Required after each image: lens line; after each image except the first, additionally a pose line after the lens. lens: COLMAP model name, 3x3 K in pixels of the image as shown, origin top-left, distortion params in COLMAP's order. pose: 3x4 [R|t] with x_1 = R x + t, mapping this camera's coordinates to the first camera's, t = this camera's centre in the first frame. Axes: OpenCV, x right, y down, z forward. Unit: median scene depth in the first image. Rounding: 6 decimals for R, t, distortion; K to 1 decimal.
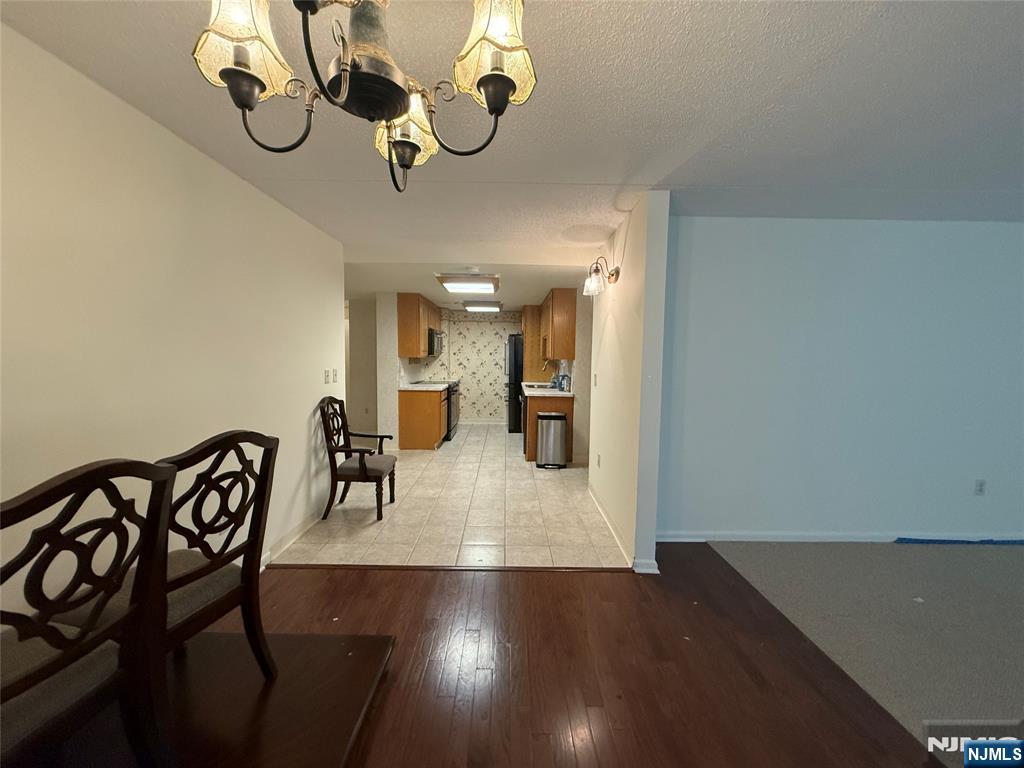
lens RADIAL K [[408.5, 0, 511.6], [0, 408.5, 385.1], [0, 0, 1]] dist [-0.000752, -0.000116]
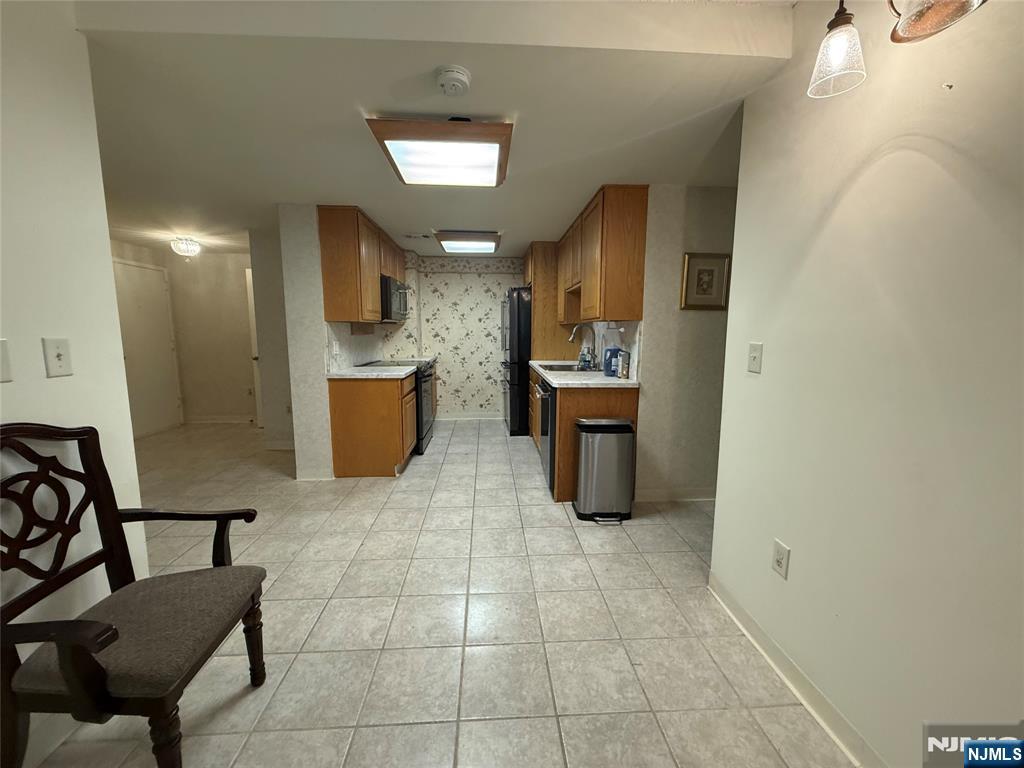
lens RADIAL K [[408.5, 0, 511.6], [0, 408.5, 385.1], [0, 0, 1]] dist [-0.000752, -0.000116]
pose [[0.998771, -0.017210, 0.046475, -0.041148], [0.014375, 0.998055, 0.060652, -0.009406], [-0.047428, -0.059909, 0.997076, 0.387326]]
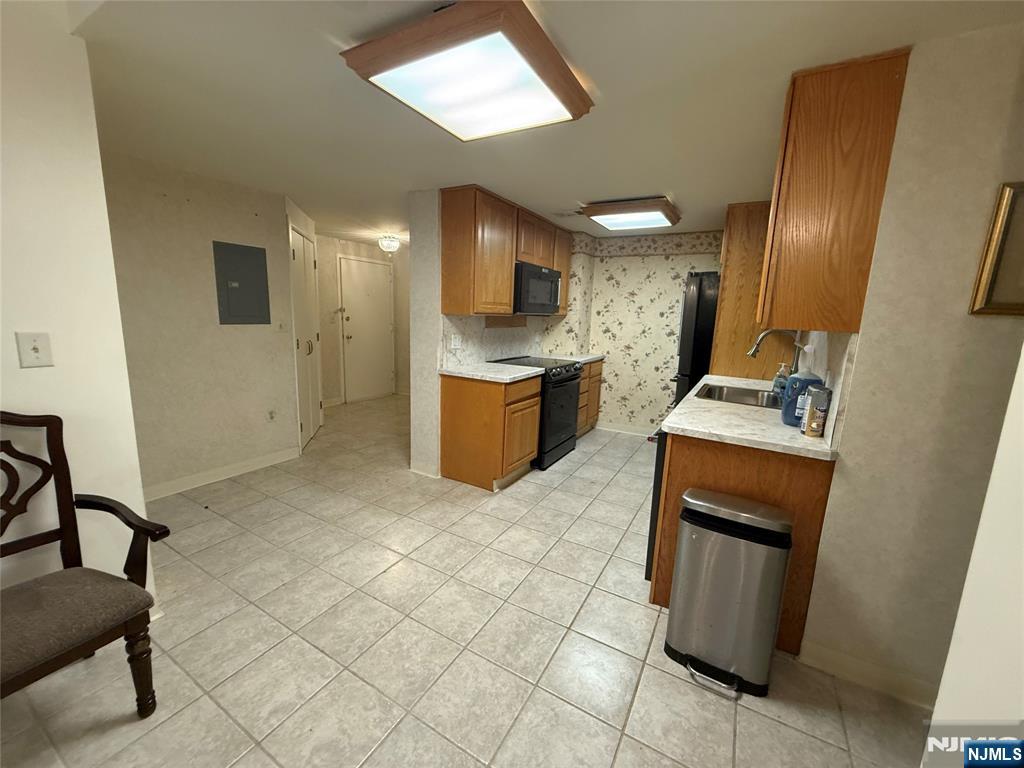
lens RADIAL K [[408.5, 0, 511.6], [0, 408.5, 385.1], [0, 0, 1]] dist [-0.000752, -0.000116]
pose [[0.858269, 0.107740, -0.501764, 0.081363], [-0.063058, 0.992446, 0.105240, -0.035298], [0.509312, -0.058685, 0.858579, 0.544884]]
